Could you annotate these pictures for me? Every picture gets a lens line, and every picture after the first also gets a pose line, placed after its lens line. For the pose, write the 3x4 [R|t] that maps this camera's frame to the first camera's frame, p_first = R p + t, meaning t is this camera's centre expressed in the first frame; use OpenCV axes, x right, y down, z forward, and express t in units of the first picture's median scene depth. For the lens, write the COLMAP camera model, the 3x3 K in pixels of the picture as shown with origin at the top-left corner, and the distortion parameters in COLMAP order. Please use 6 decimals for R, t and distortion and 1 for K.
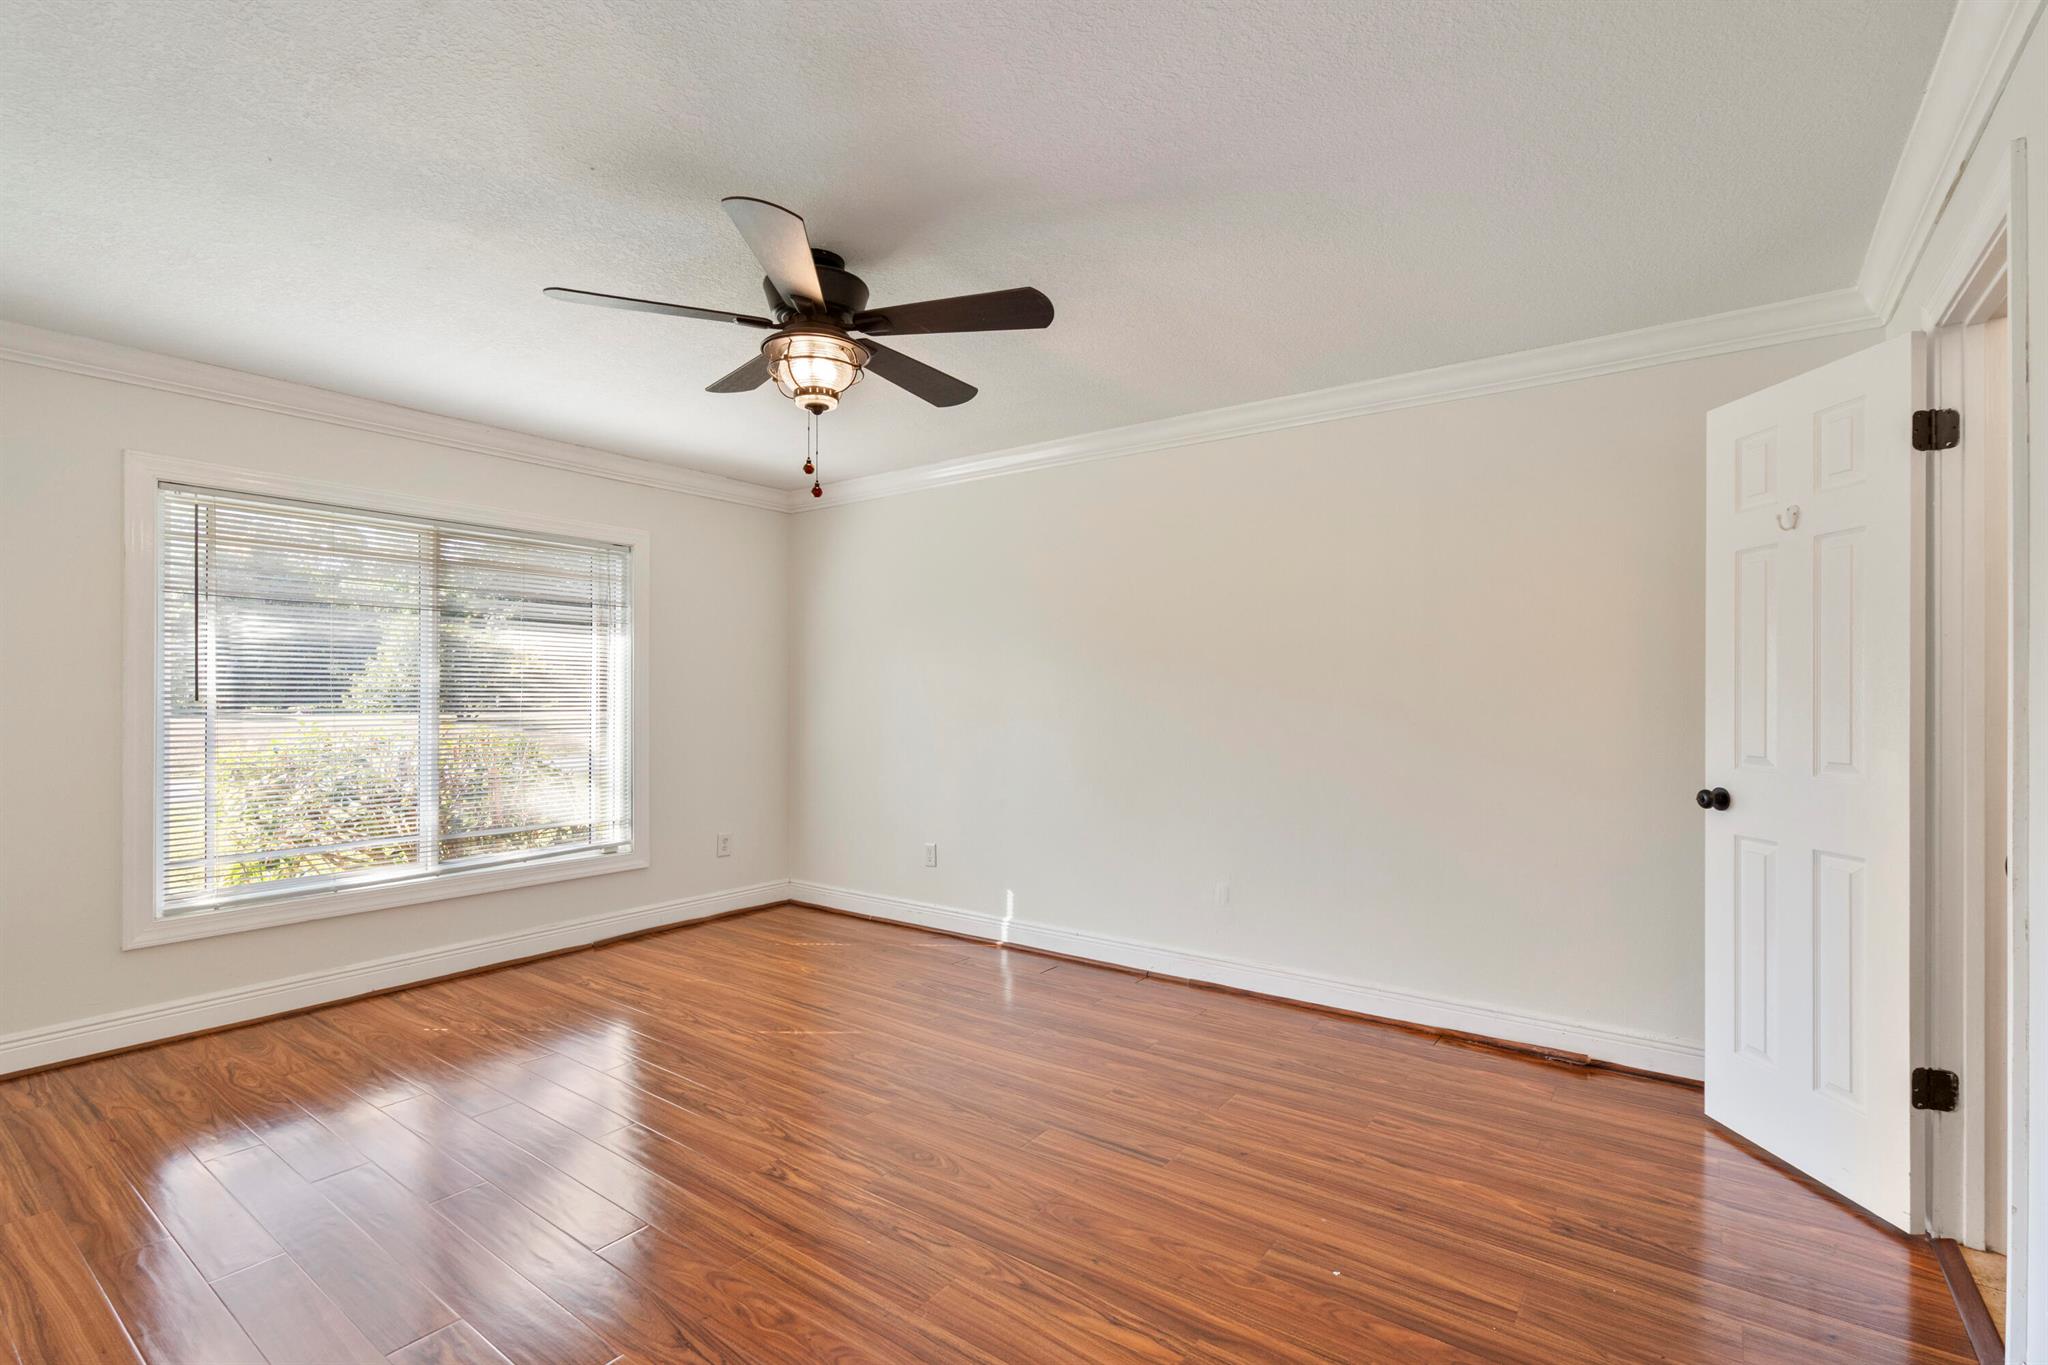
lens RADIAL K [[939.0, 0, 1033.2], [0, 939.0, 687.2], [0, 0, 1]] dist [-0.001429, 0.000275]
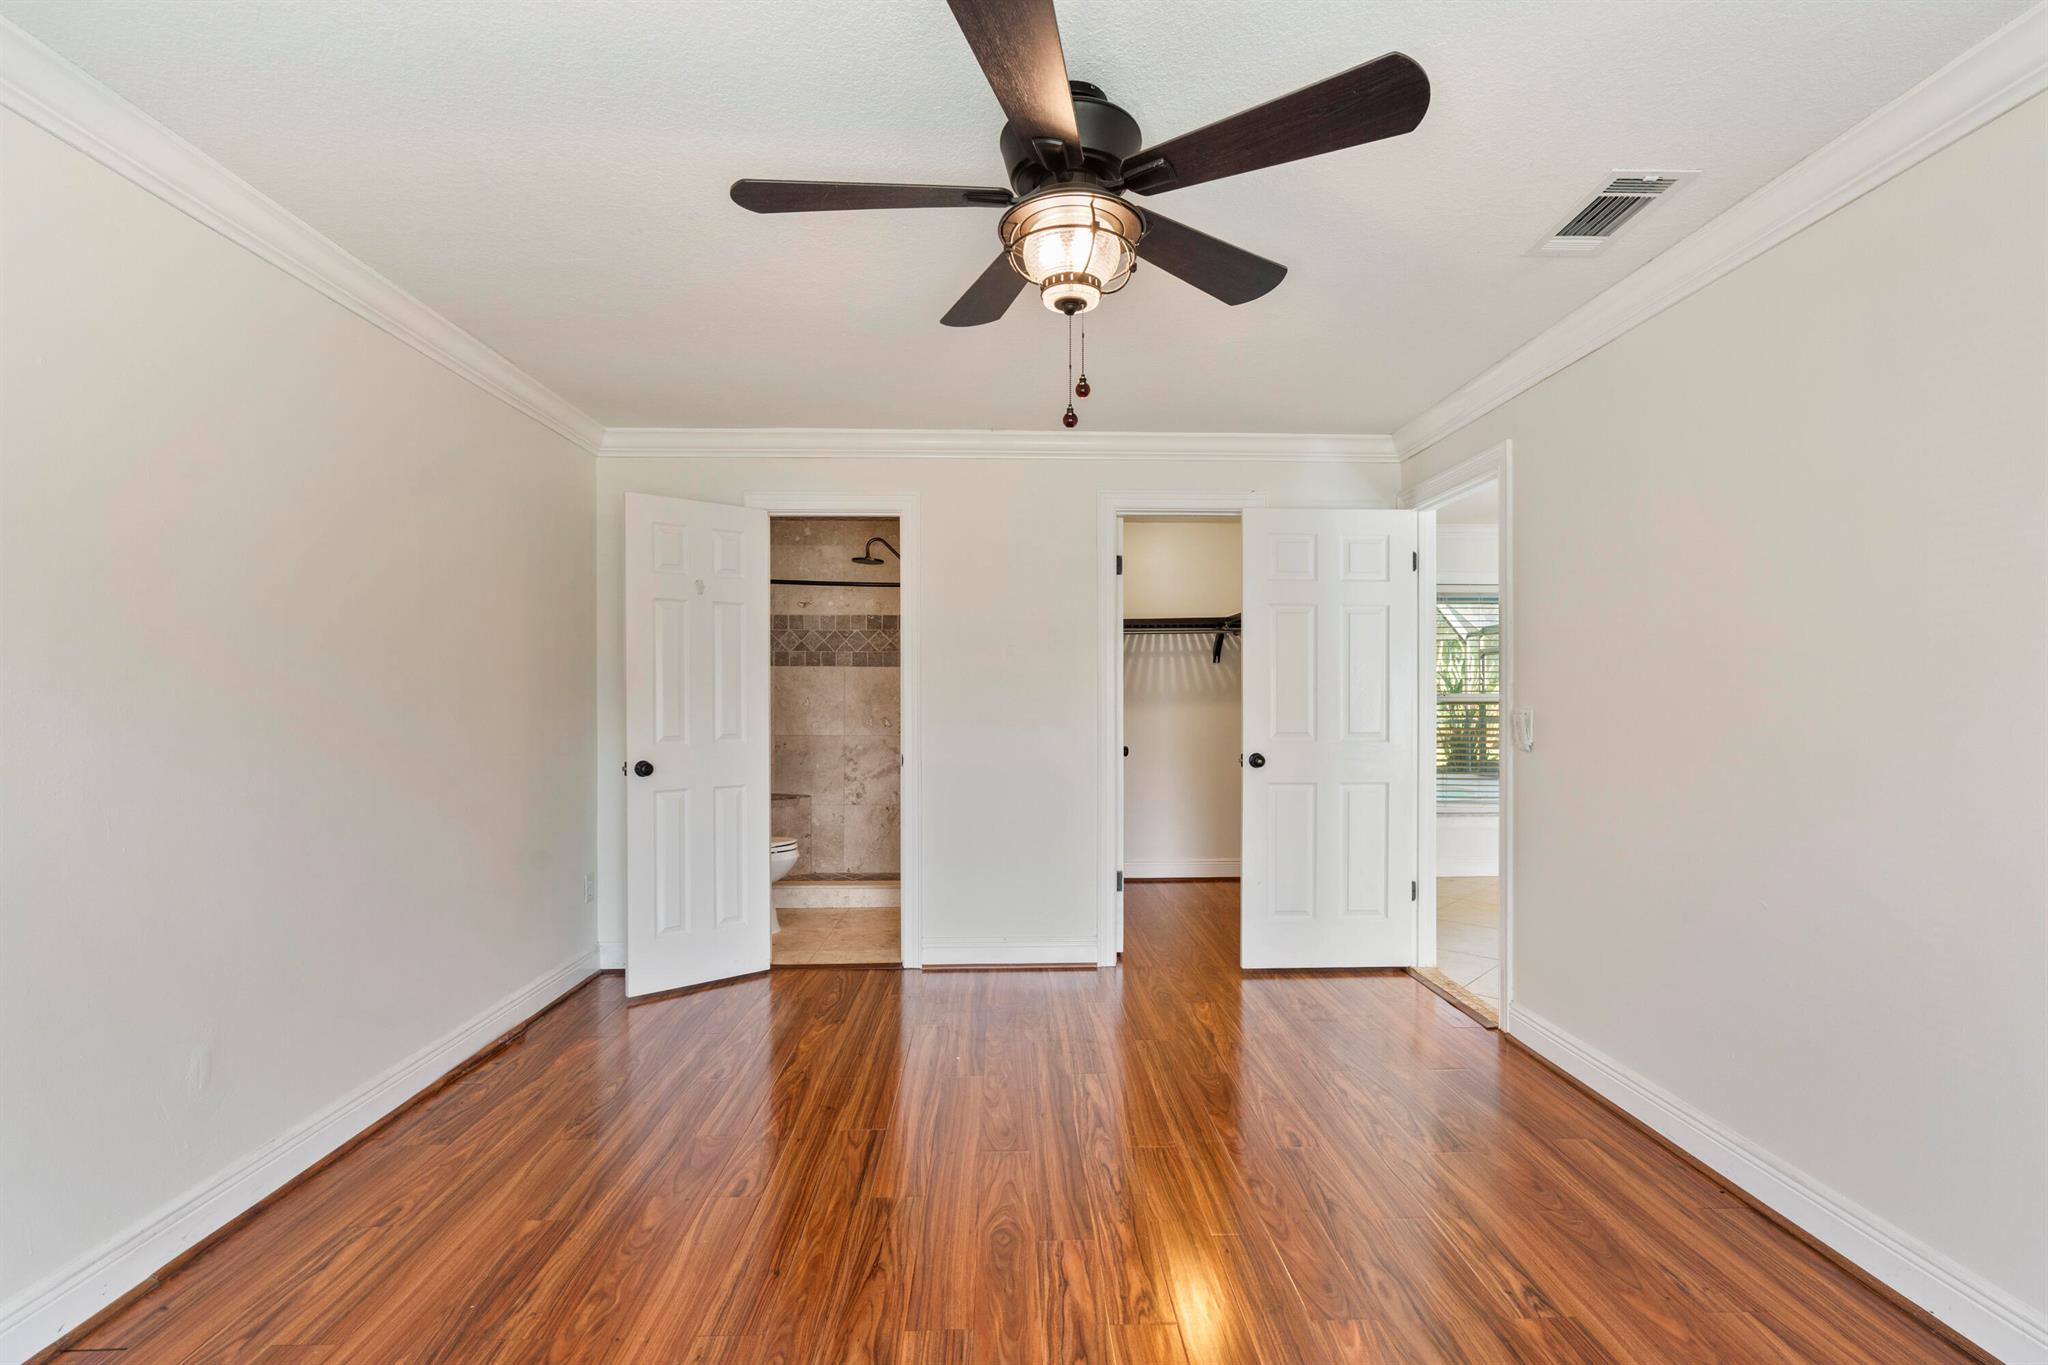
lens RADIAL K [[939.0, 0, 1026.7], [0, 939.0, 690.8], [0, 0, 1]] dist [-0.001429, 0.000275]
pose [[-0.614117, 0.000558, 0.789215, -0.821600], [-0.006954, 0.999957, -0.006118, 0.005970], [-0.789184, -0.009246, -0.614087, 1.540790]]
